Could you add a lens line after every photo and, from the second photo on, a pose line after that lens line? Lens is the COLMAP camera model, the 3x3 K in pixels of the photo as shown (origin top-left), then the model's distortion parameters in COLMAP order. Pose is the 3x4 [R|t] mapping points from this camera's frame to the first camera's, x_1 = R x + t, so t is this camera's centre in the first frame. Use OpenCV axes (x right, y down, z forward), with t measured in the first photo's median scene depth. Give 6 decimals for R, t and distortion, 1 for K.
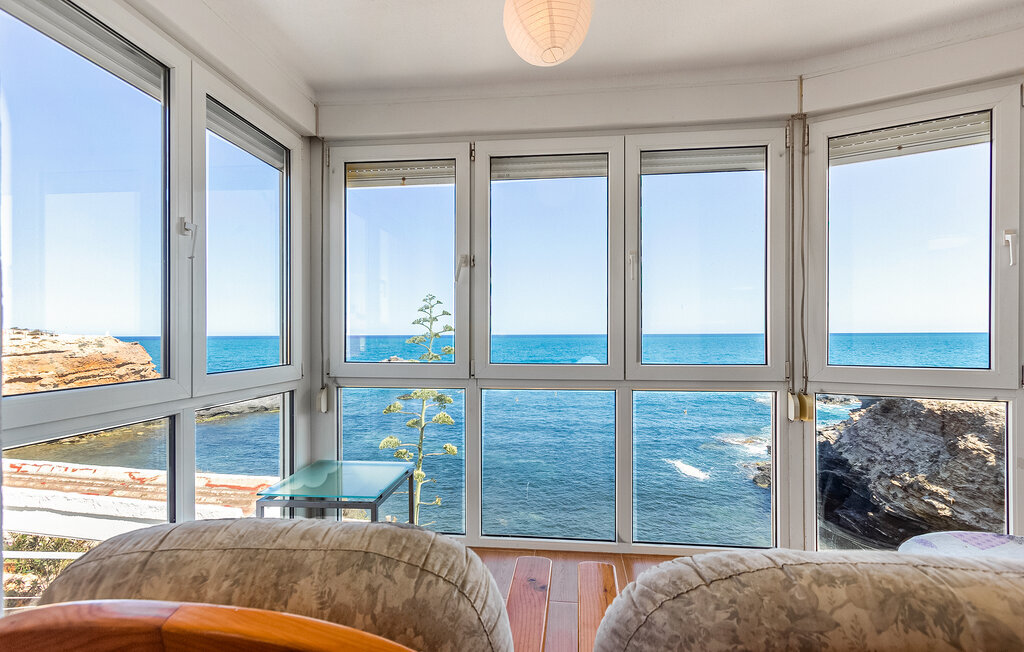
lens RADIAL K [[474.8, 0, 512.0], [0, 474.8, 326.0], [0, 0, 1]] dist [-0.000007, 0.000013]
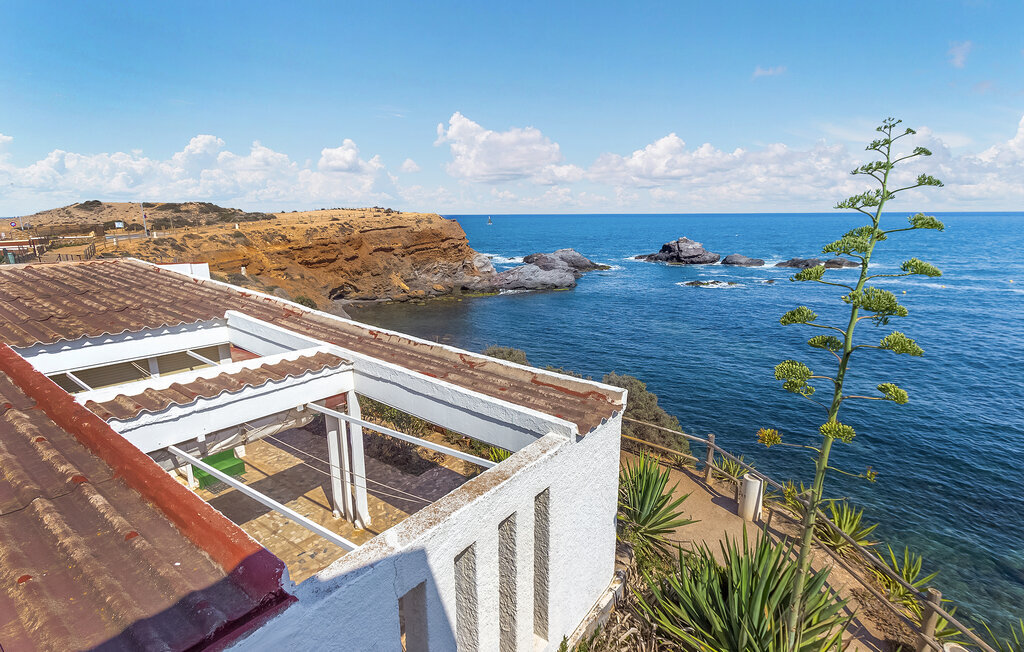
lens RADIAL K [[508.0, 0, 512.0], [0, 508.0, 326.0], [0, 0, 1]] dist [0.000072, -0.000085]
pose [[0.848877, 0.112674, -0.516442, -0.211880], [0.011328, 0.972915, 0.230883, 0.025912], [0.528469, -0.201842, 0.824609, 0.243688]]
